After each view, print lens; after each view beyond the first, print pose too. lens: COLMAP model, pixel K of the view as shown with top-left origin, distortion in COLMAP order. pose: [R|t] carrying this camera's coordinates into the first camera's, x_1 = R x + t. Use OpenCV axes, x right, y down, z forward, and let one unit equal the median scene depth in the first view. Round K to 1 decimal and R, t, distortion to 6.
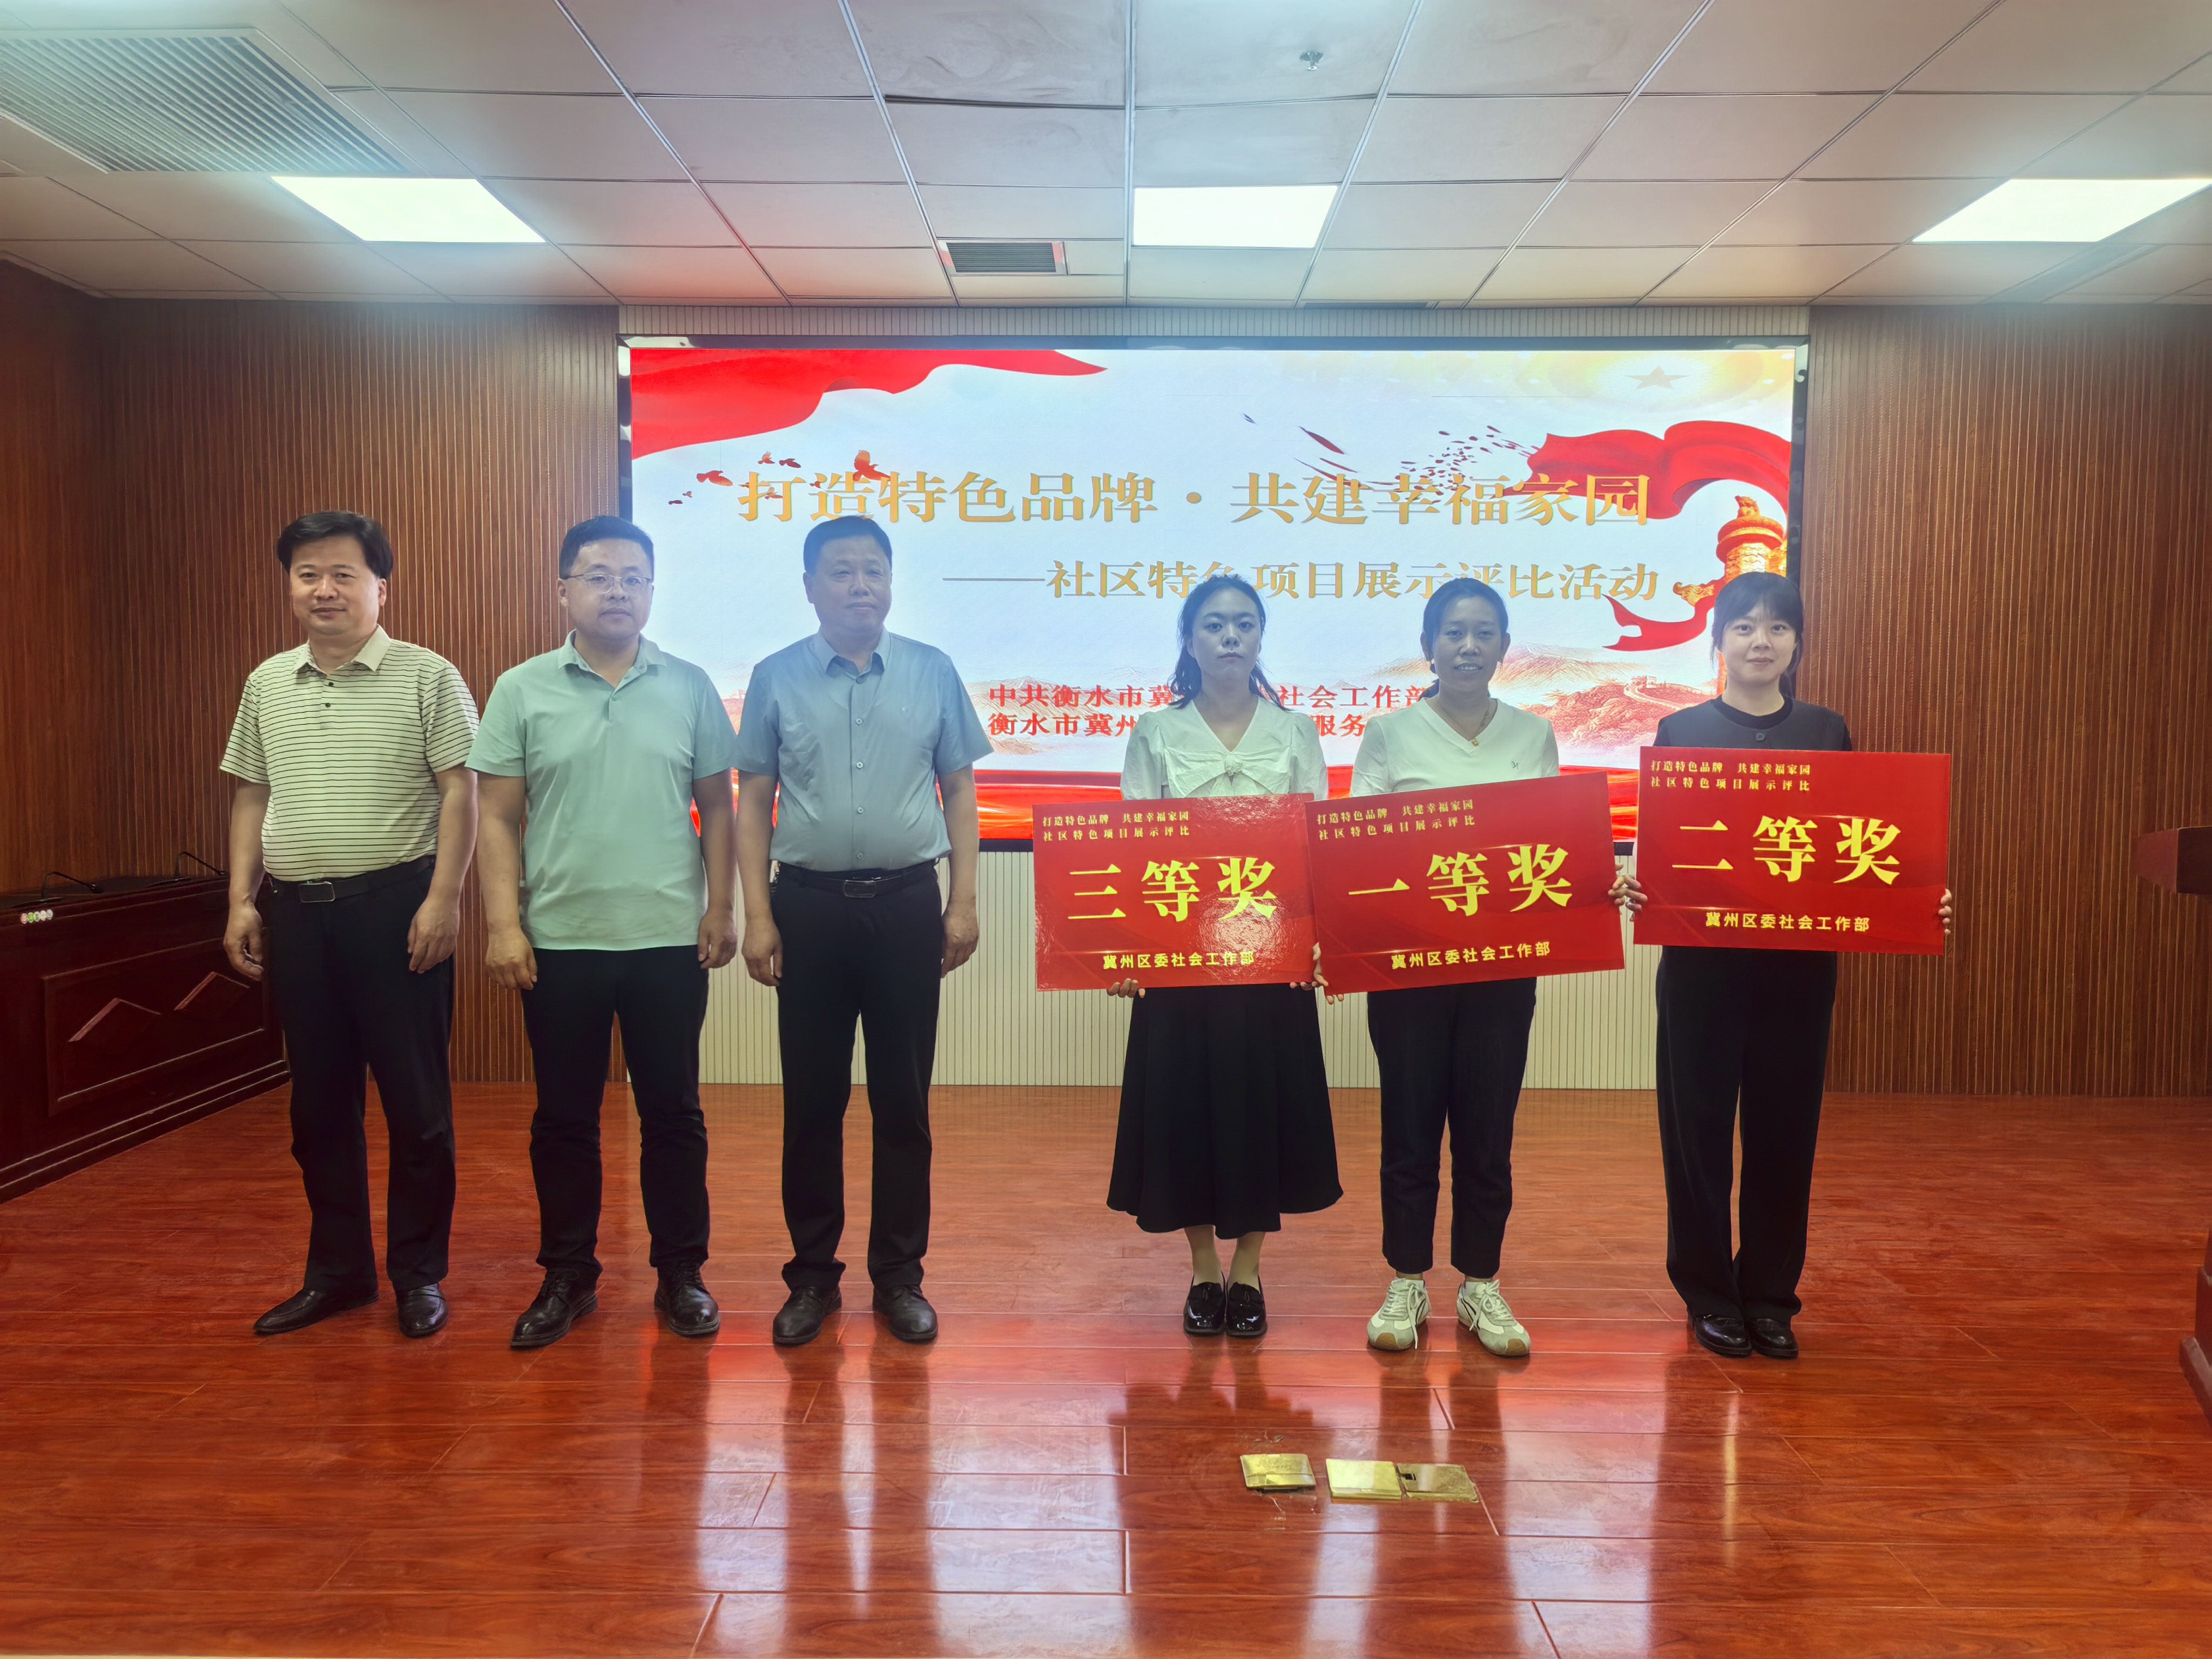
lens RADIAL K [[1652.5, 0, 1106.0], [0, 1652.5, 829.5], [0, 0, 1]] dist [0.028086, 0.000853]
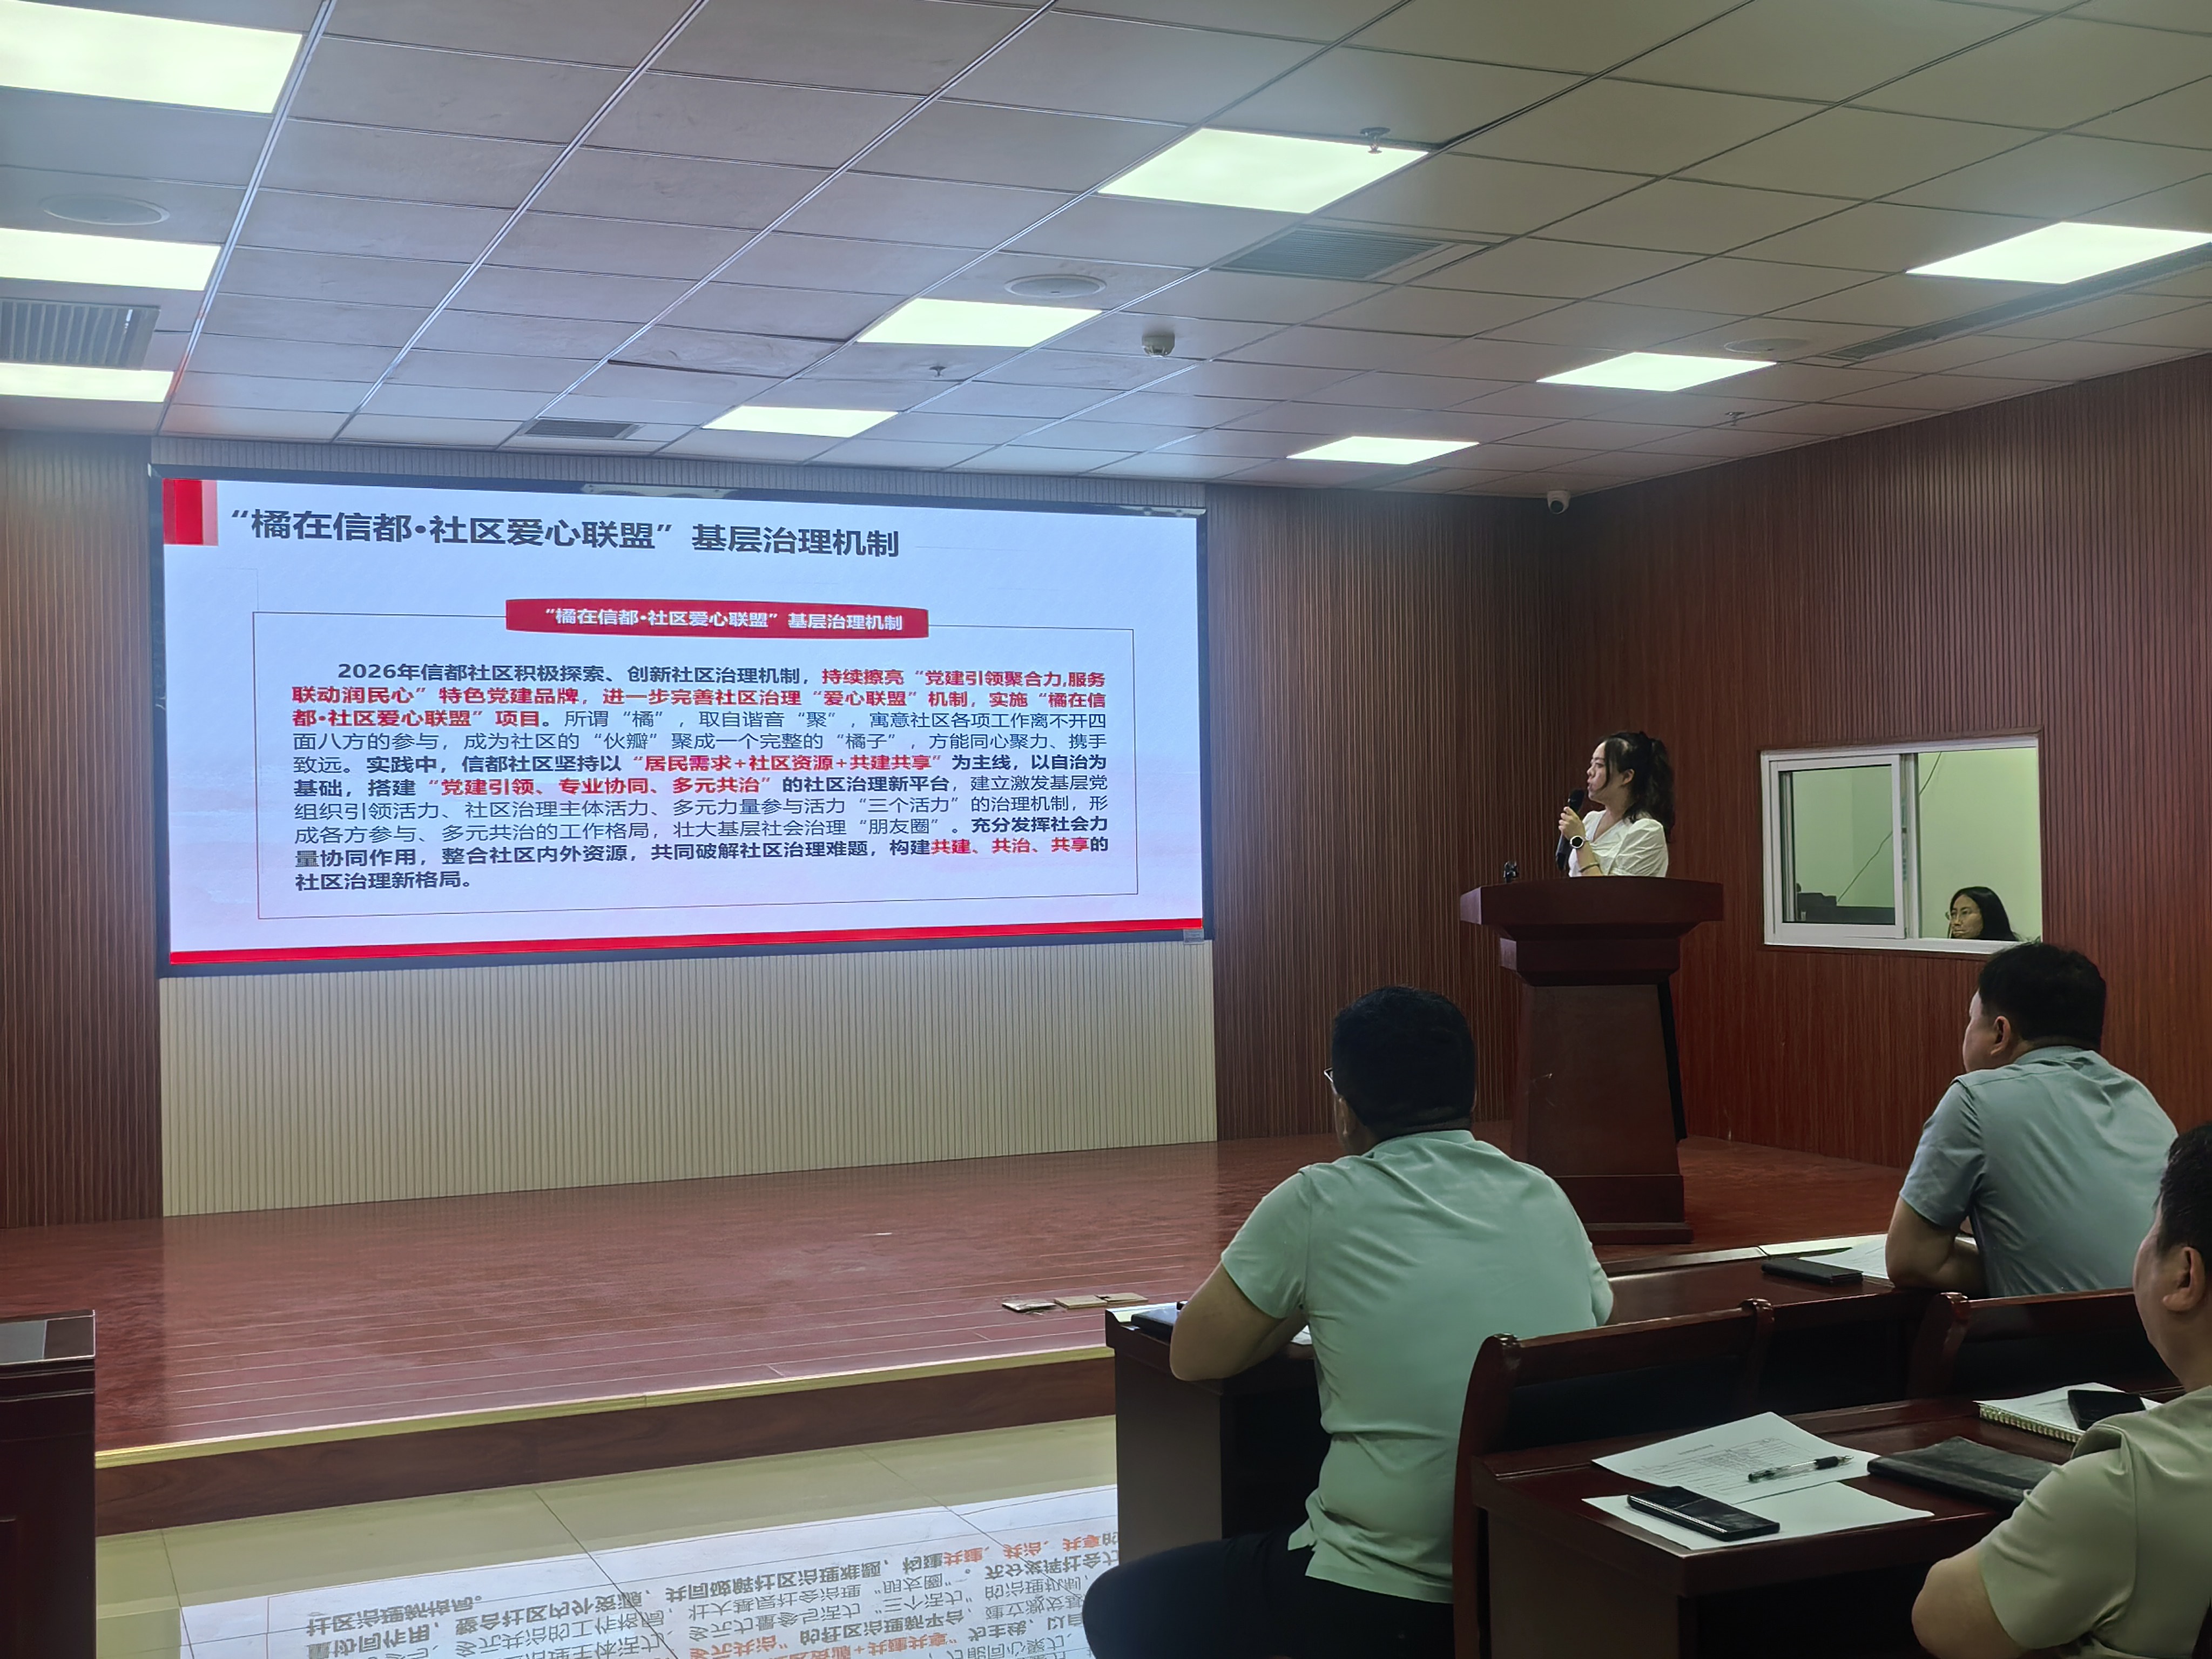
lens RADIAL K [[2483.2, 0, 1106.0], [0, 2483.2, 829.5], [0, 0, 1]] dist [-0.068459, 0.253472]
pose [[0.909118, -0.019116, 0.416099, -0.391195], [0.041043, 0.998196, -0.043815, 0.010993], [-0.414511, 0.056911, 0.908263, -0.580284]]
